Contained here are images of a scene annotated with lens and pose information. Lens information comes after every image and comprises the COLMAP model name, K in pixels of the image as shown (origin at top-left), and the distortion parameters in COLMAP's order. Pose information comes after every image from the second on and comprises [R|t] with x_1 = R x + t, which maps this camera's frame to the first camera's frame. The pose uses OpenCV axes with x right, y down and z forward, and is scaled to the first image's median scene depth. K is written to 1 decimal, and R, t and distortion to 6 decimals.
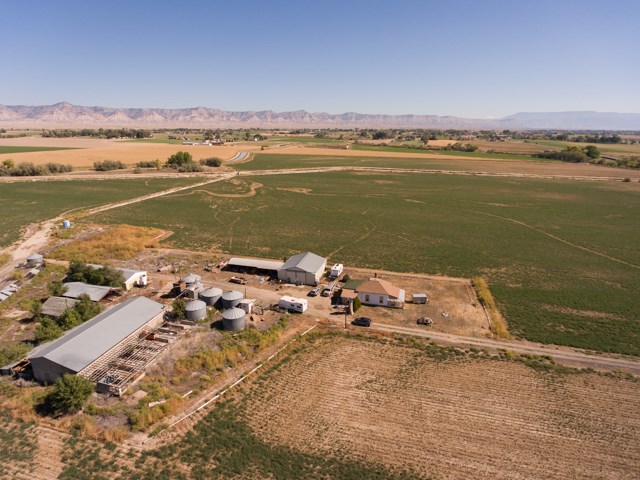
lens RADIAL K [[374.3, 0, 312.0], [0, 374.3, 239.6], [0, 0, 1]] dist [-0.004816, 0.000249]
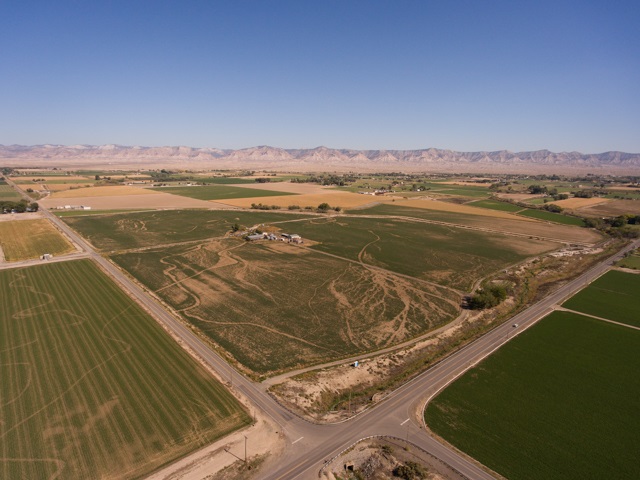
lens RADIAL K [[374.3, 0, 312.0], [0, 374.3, 239.6], [0, 0, 1]] dist [-0.004816, 0.000249]
pose [[0.830517, 0.117531, -0.544452, 3.437570], [-0.168884, 0.984605, -0.045072, 0.353296], [0.530772, 0.129382, 0.837580, -3.558588]]
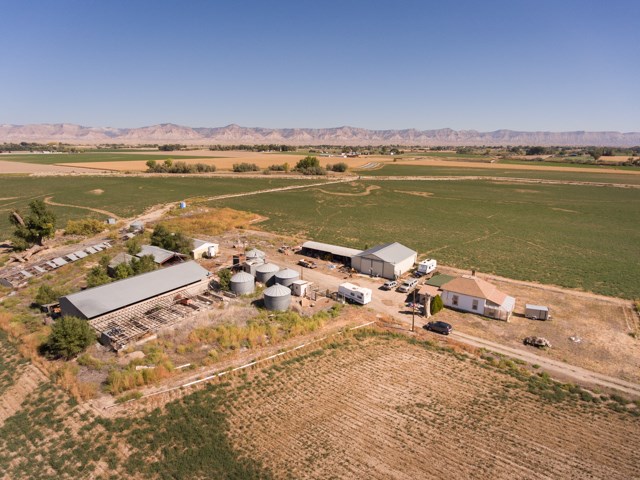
lens RADIAL K [[374.3, 0, 312.0], [0, 374.3, 239.6], [0, 0, 1]] dist [-0.004816, 0.000249]
pose [[0.935623, 0.086317, -0.342285, 0.126242], [-0.102082, 0.994374, -0.028276, 0.087836], [0.337919, 0.061397, 0.939171, 0.205765]]
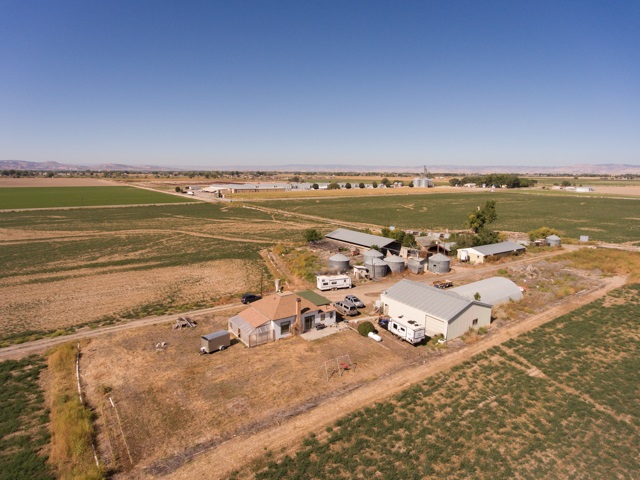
lens RADIAL K [[374.3, 0, 312.0], [0, 374.3, 239.6], [0, 0, 1]] dist [-0.004816, 0.000249]
pose [[-0.643962, 0.123871, -0.754963, 0.594901], [-0.233299, 0.908010, 0.347979, -0.194488], [0.728618, 0.400217, -0.555826, 1.366213]]
